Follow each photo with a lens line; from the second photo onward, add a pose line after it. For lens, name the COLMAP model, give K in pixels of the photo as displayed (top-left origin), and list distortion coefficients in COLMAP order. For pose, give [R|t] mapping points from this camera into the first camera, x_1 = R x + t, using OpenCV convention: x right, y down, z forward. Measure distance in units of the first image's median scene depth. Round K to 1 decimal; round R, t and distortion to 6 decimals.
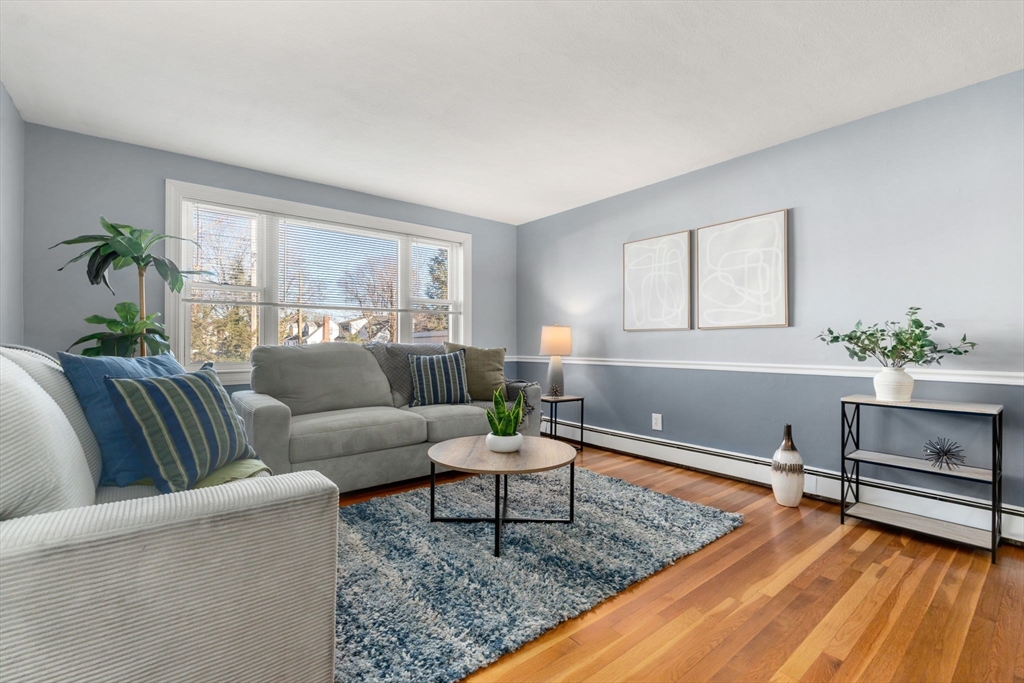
lens RADIAL K [[452.1, 0, 503.3], [0, 452.1, 345.6], [0, 0, 1]] dist [0.002360, -0.003354]
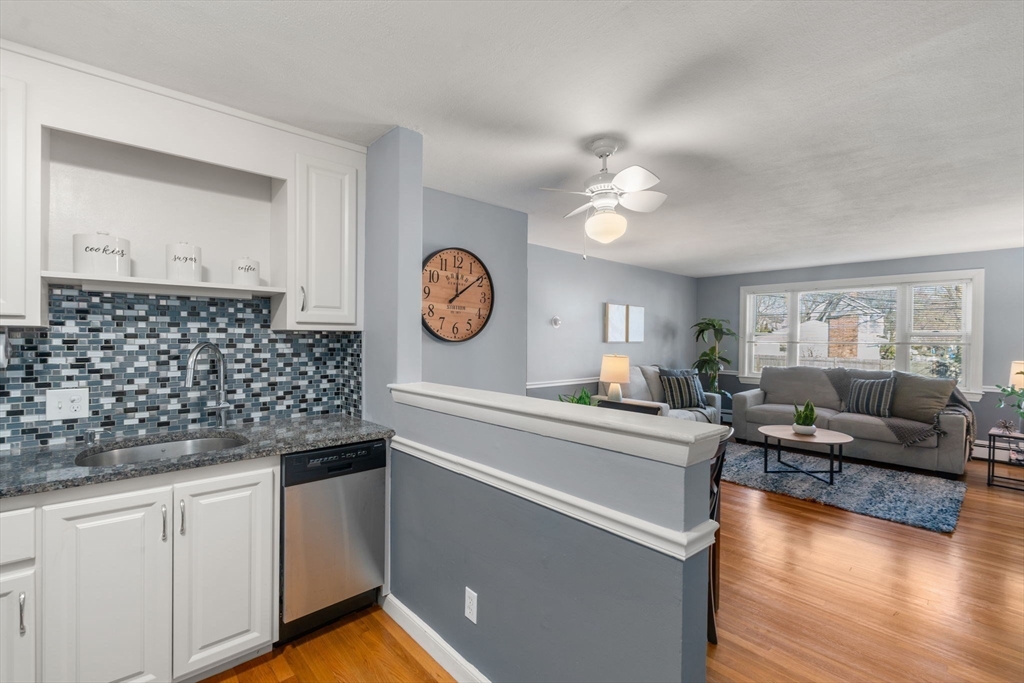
lens RADIAL K [[452.1, 0, 509.4], [0, 452.1, 342.8], [0, 0, 1]] dist [0.002360, -0.003354]
pose [[0.069526, 0.013286, -0.997492, 1.319762], [-0.014483, 0.999819, 0.012308, -0.107723], [0.997475, 0.013591, 0.069706, -0.246579]]
